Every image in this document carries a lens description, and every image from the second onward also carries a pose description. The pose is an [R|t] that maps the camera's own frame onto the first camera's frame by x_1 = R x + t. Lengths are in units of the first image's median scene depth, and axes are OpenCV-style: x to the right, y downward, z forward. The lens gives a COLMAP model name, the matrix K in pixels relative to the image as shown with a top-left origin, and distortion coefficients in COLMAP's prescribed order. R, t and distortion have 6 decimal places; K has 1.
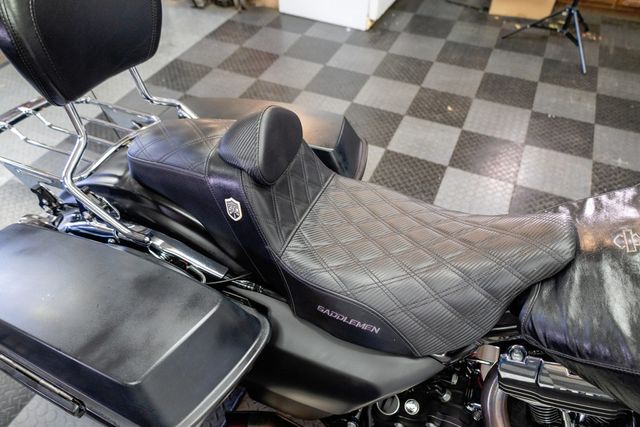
lens RADIAL K [[398.5, 0, 320.0], [0, 398.5, 213.5], [0, 0, 1]] dist [0.000894, -0.000629]
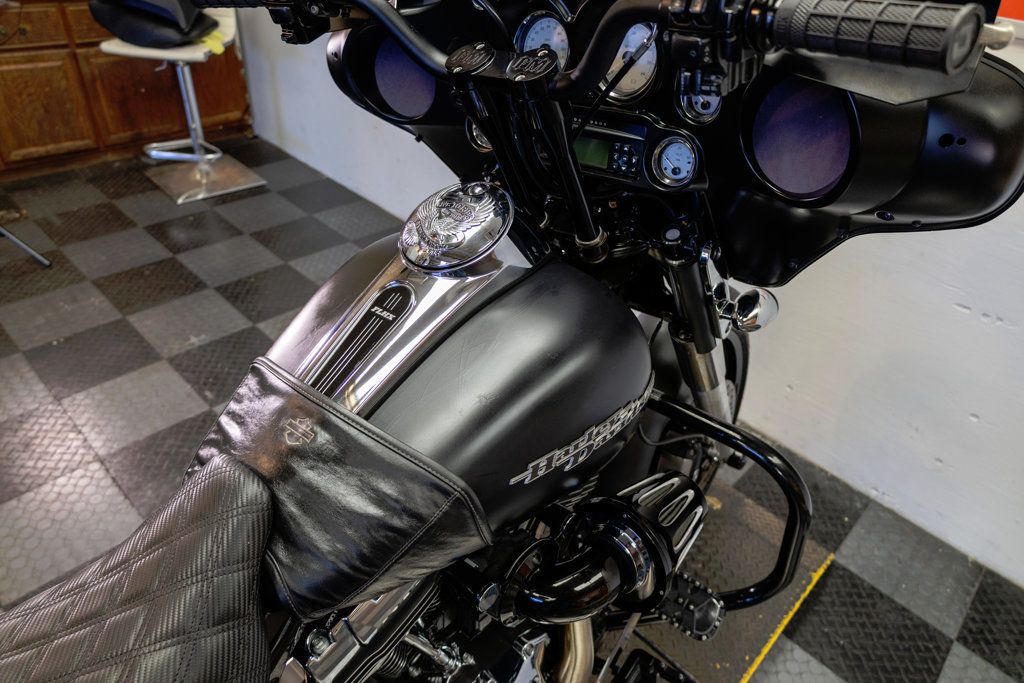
lens RADIAL K [[765.5, 0, 512.0], [0, 765.5, 341.5], [0, 0, 1]] dist [0.029888, 0.000105]
pose [[0.311090, -0.553961, 0.772237, -0.121168], [0.629457, 0.728881, 0.269288, -0.157989], [-0.712044, 0.402317, 0.575442, -0.177835]]
